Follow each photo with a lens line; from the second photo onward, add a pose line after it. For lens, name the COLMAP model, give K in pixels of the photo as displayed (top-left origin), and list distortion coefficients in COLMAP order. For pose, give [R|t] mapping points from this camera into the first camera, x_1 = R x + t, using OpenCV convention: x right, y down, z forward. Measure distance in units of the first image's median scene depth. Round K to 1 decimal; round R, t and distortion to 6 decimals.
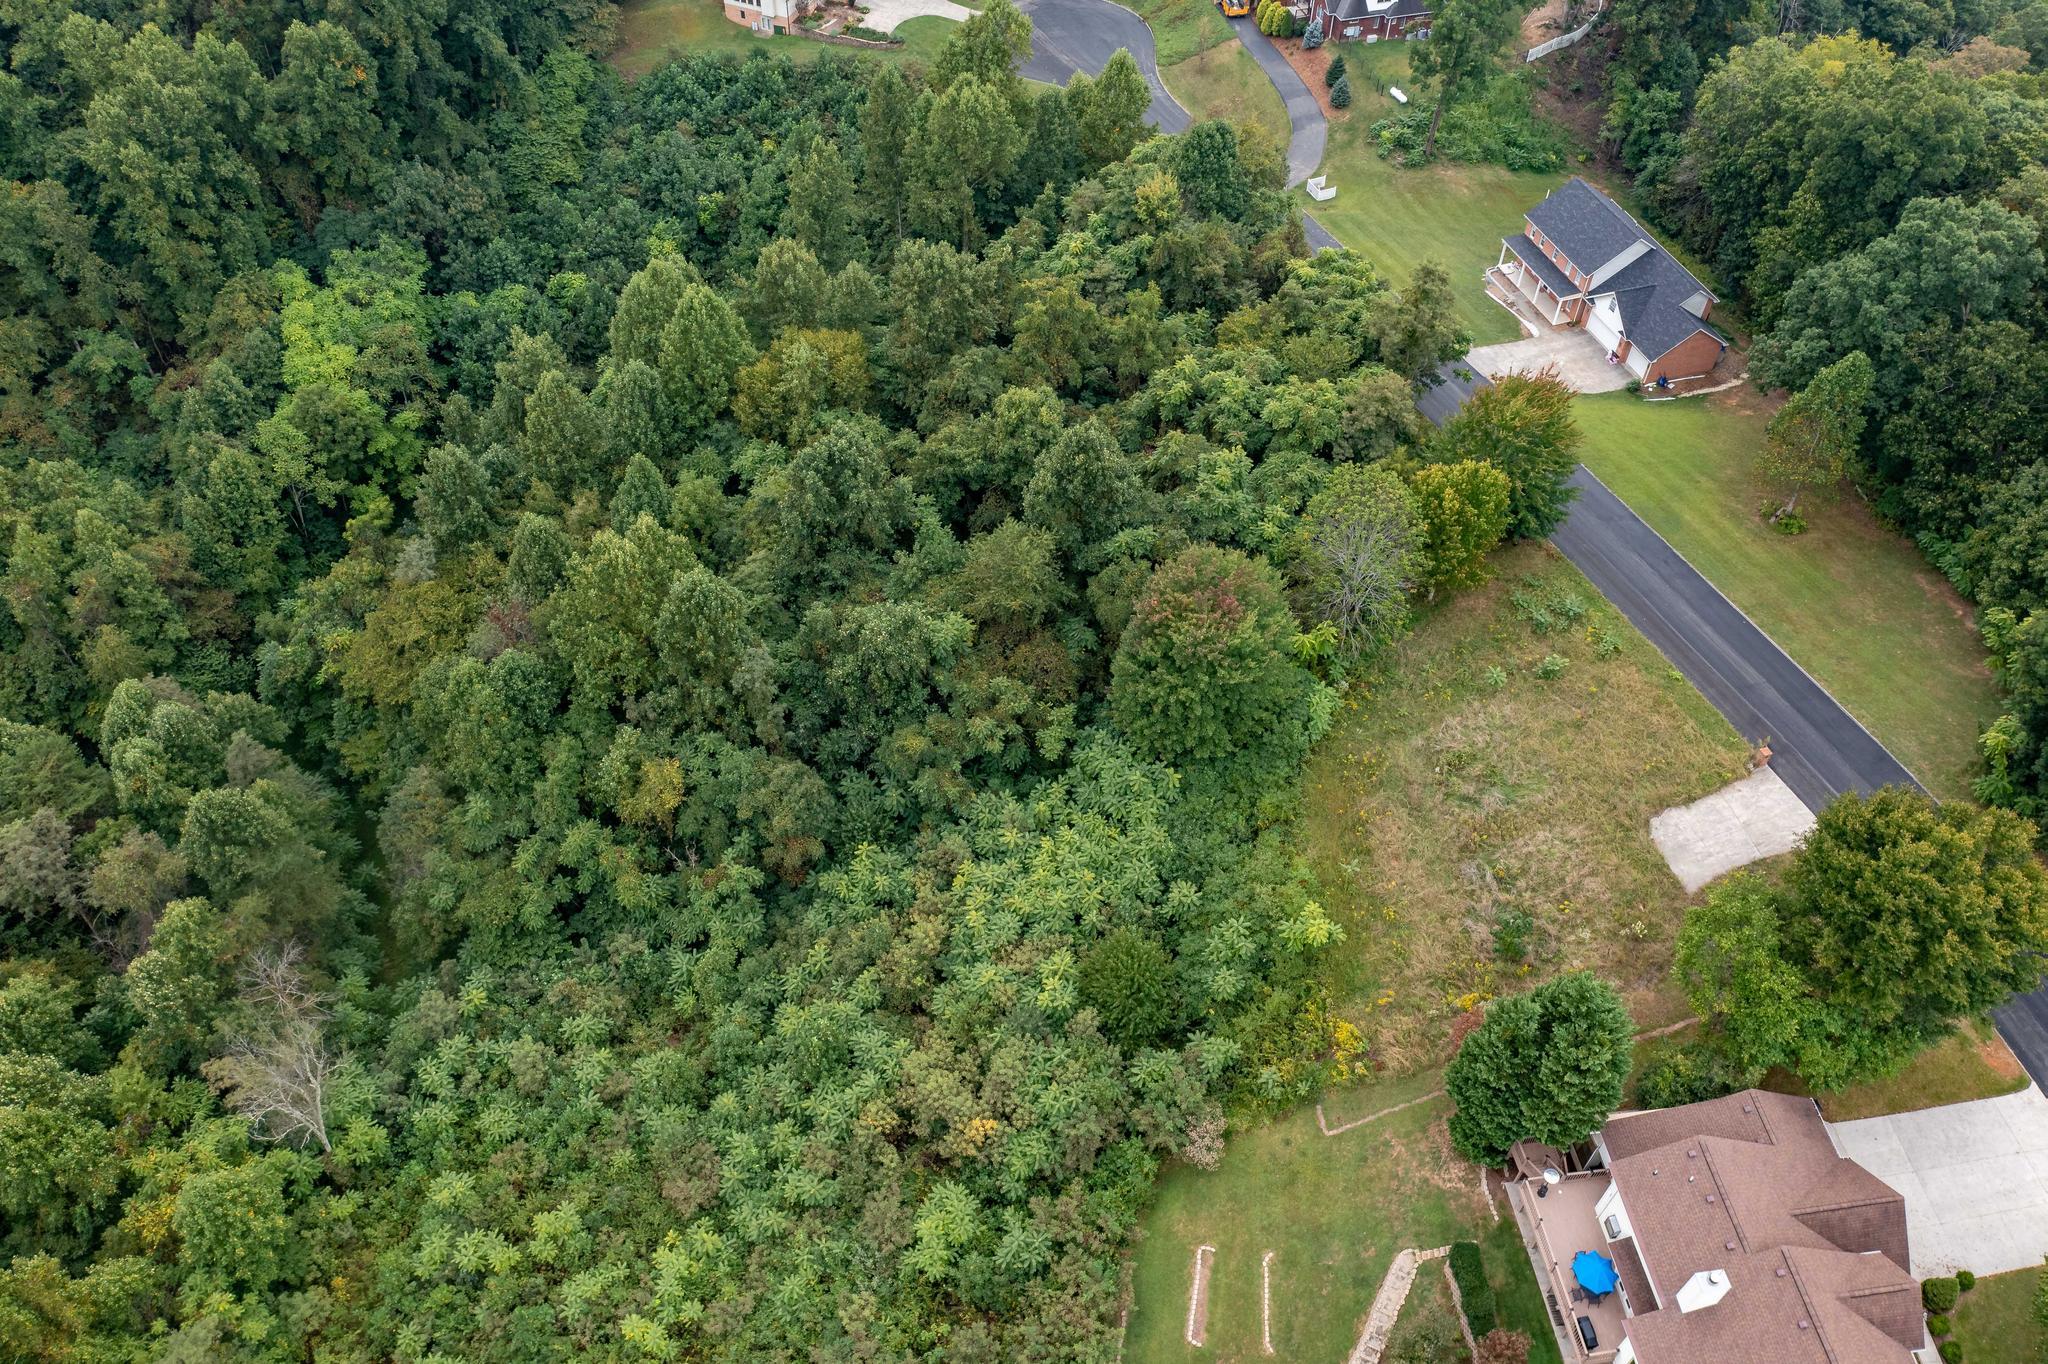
lens RADIAL K [[1606.8, 0, 1006.6], [0, 1606.8, 671.4], [0, 0, 1]] dist [-0.034598, -0.000033]
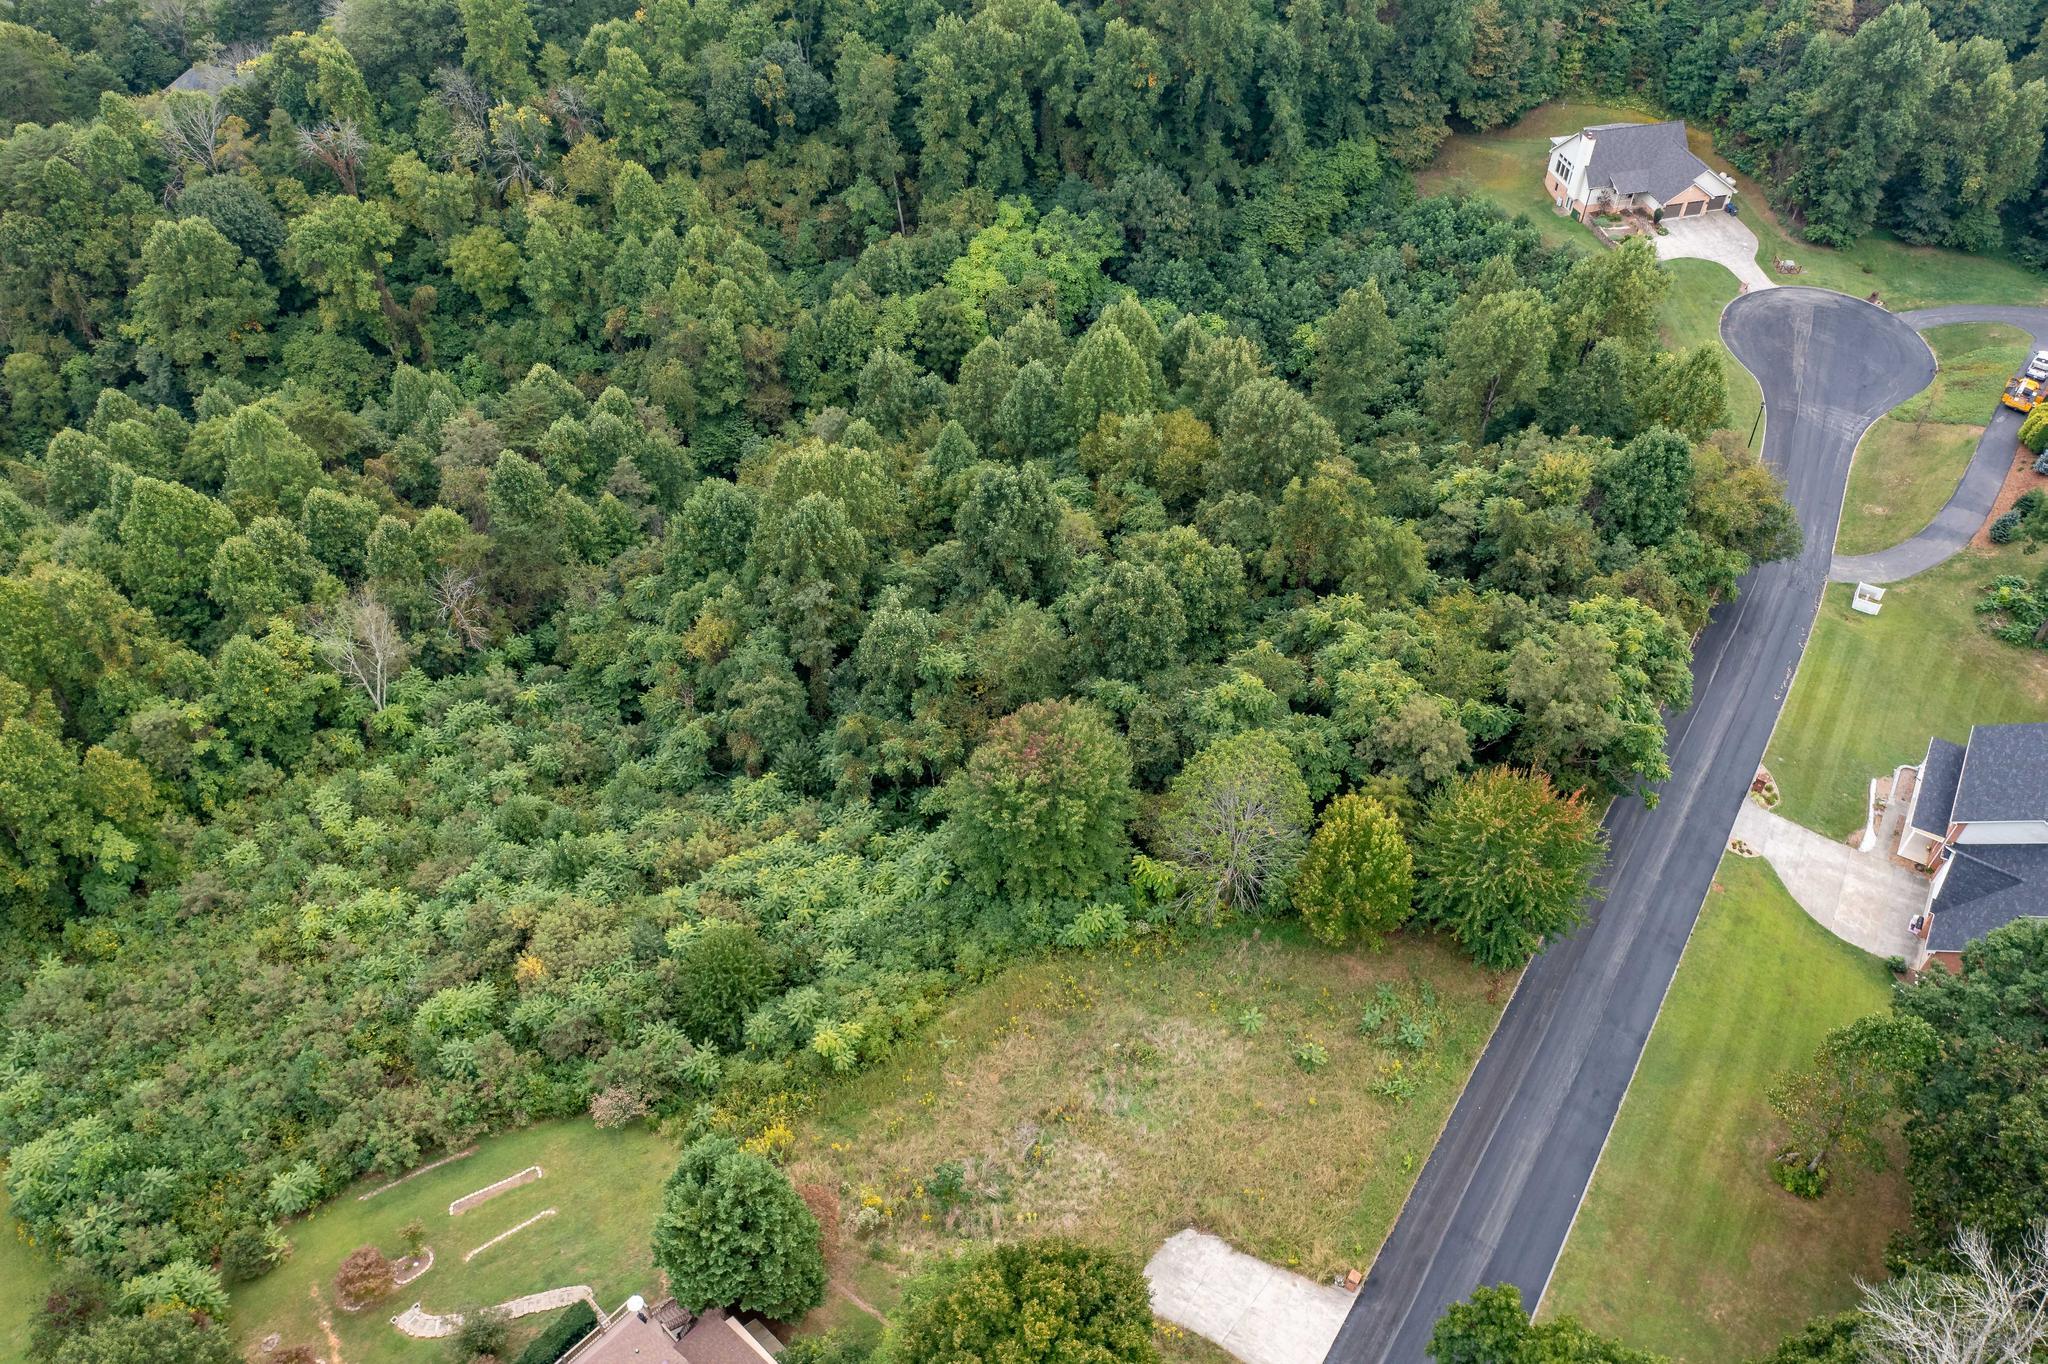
lens RADIAL K [[1606.8, 0, 1006.6], [0, 1606.8, 671.4], [0, 0, 1]] dist [-0.034598, -0.000033]
pose [[0.641288, 0.539424, -0.545685, 0.565805], [-0.575275, 0.808617, 0.123276, -0.173320], [0.507748, 0.234863, 0.828873, 0.148521]]
